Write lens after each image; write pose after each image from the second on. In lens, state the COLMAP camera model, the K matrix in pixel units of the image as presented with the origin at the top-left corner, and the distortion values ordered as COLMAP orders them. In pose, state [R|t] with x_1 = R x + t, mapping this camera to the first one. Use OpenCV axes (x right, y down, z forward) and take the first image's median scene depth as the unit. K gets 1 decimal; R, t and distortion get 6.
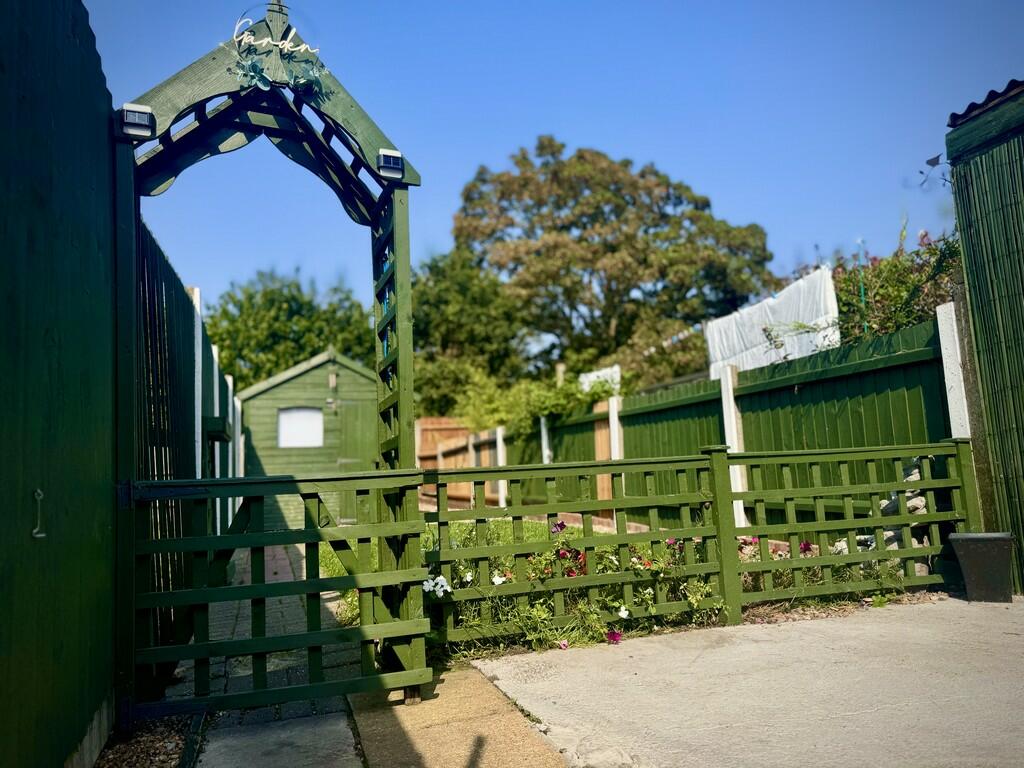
lens RADIAL K [[722.9, 0, 506.4], [0, 722.9, 392.1], [0, 0, 1]] dist [0.052487, -0.053923]
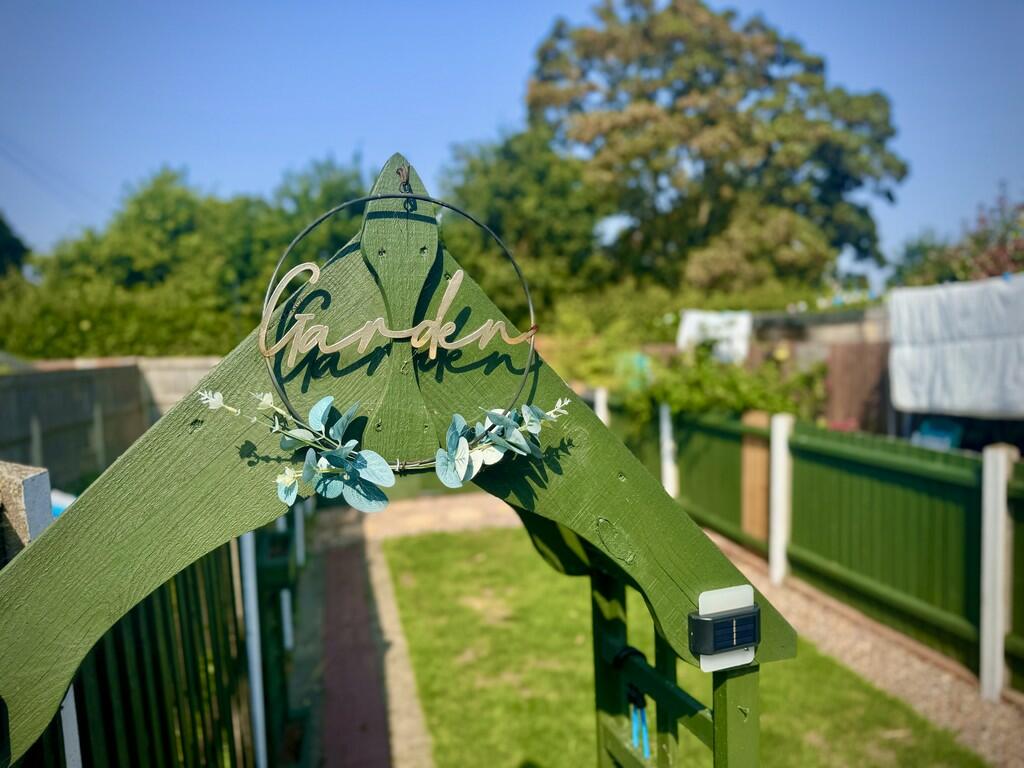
lens RADIAL K [[722.9, 0, 517.1], [0, 722.9, 392.6], [0, 0, 1]] dist [0.052487, -0.053923]
pose [[0.997765, 0.021015, -0.063435, -0.031454], [-0.008581, 0.981698, 0.190252, -0.063661], [0.066272, -0.189282, 0.979684, 0.090582]]
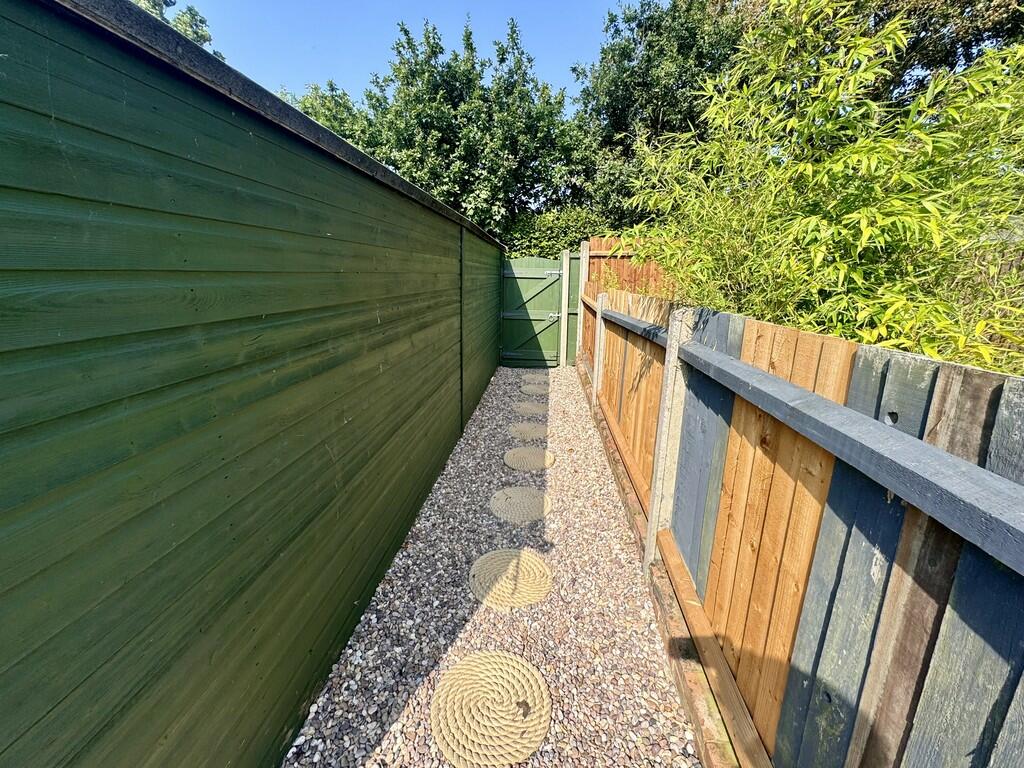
lens RADIAL K [[408.6, 0, 513.6], [0, 408.6, 380.1], [0, 0, 1]] dist [-0.004179, 0.001054]
pose [[0.923382, 0.135314, -0.359242, -0.032757], [0.003480, 0.932827, 0.360308, 0.021304], [0.383866, -0.333952, 0.860885, 0.573145]]
